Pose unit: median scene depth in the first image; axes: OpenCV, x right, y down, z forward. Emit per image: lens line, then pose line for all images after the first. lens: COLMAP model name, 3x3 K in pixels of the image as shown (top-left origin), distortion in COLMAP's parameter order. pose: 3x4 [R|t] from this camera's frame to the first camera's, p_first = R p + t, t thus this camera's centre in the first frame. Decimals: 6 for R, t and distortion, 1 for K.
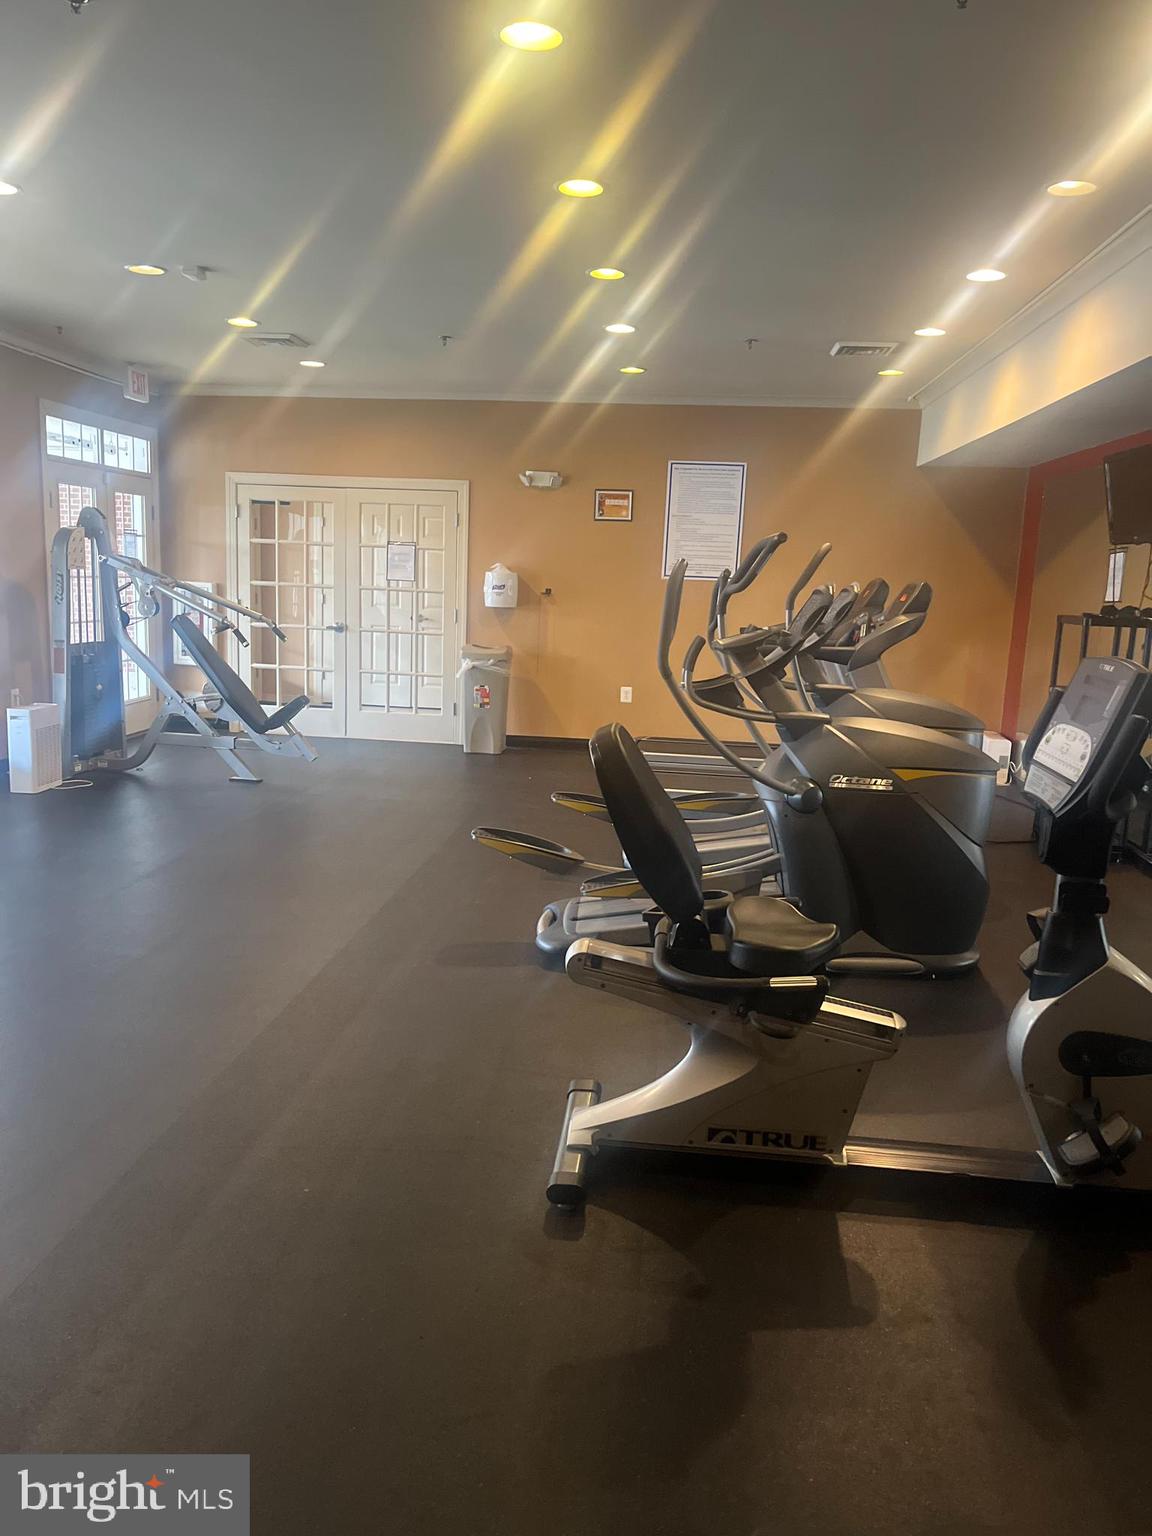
lens RADIAL K [[1139.7, 0, 576.0], [0, 1139.7, 768.0], [0, 0, 1]] dist [0.052596, -0.001033]
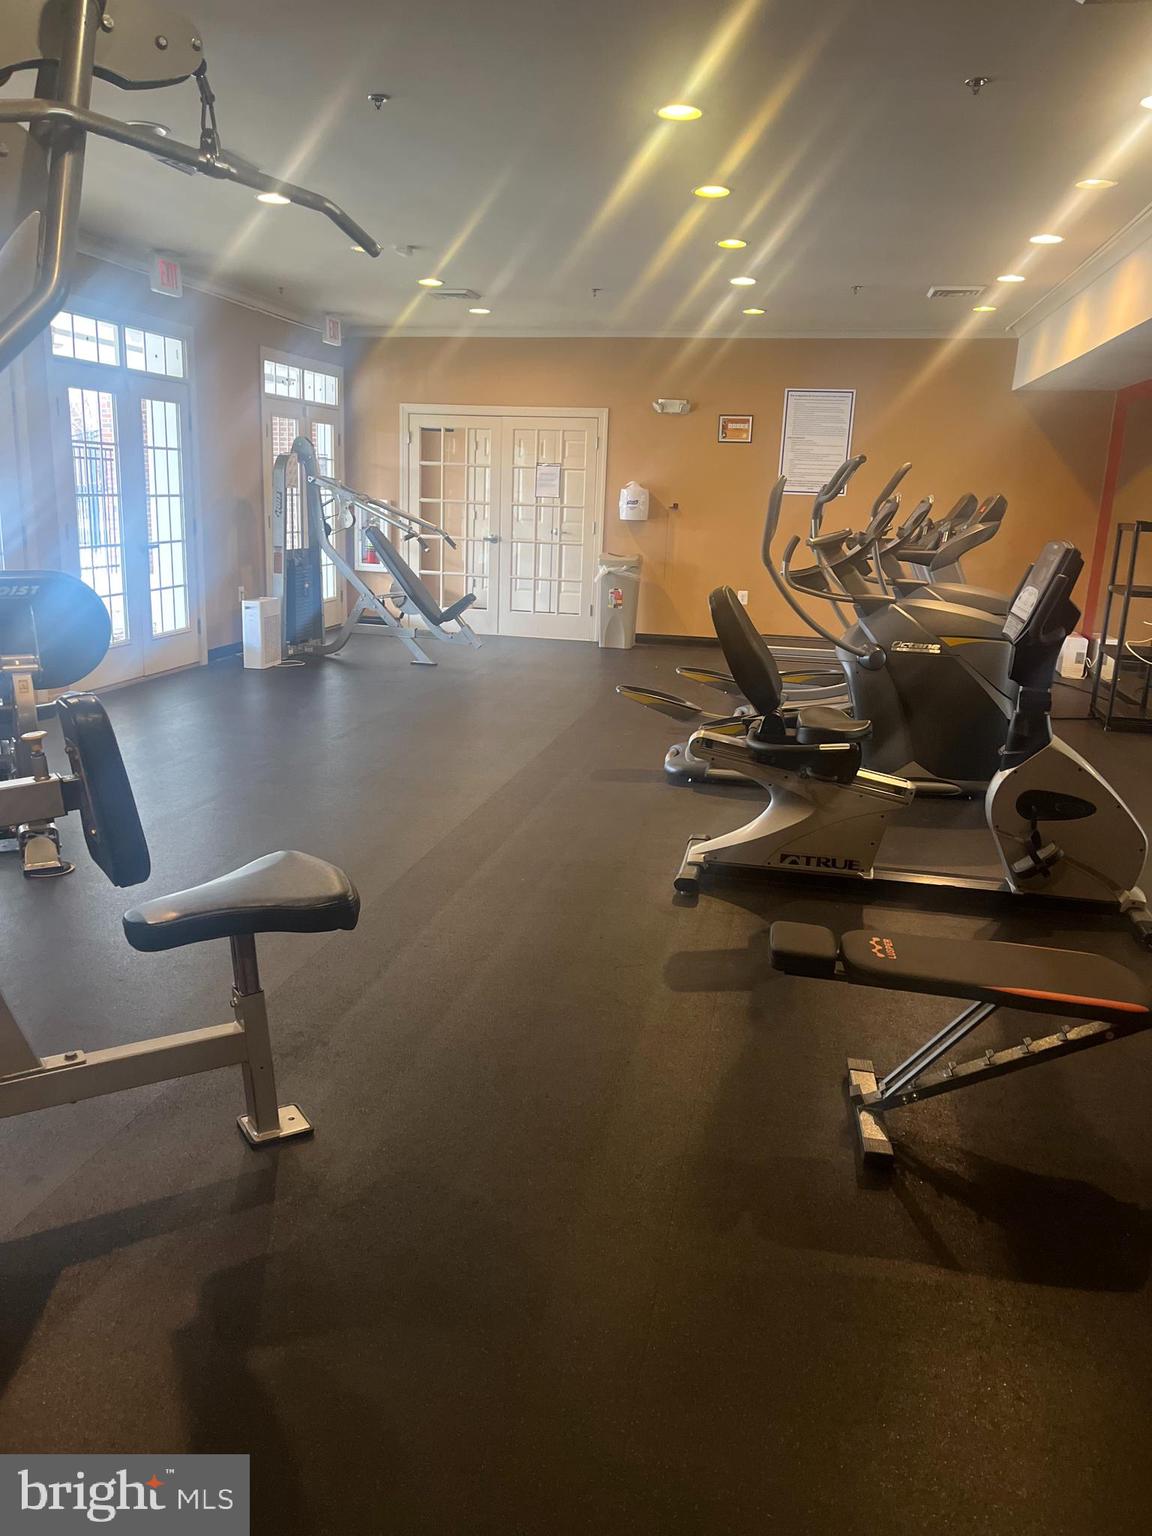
lens RADIAL K [[1181.2, 0, 567.5], [0, 1181.2, 765.1], [0, 0, 1]] dist [0.039476, -0.001279]
pose [[0.994161, 0.021496, -0.105744, -0.001162], [-0.015541, 0.998263, 0.056821, 0.045646], [0.106782, -0.054846, 0.992769, -0.239996]]
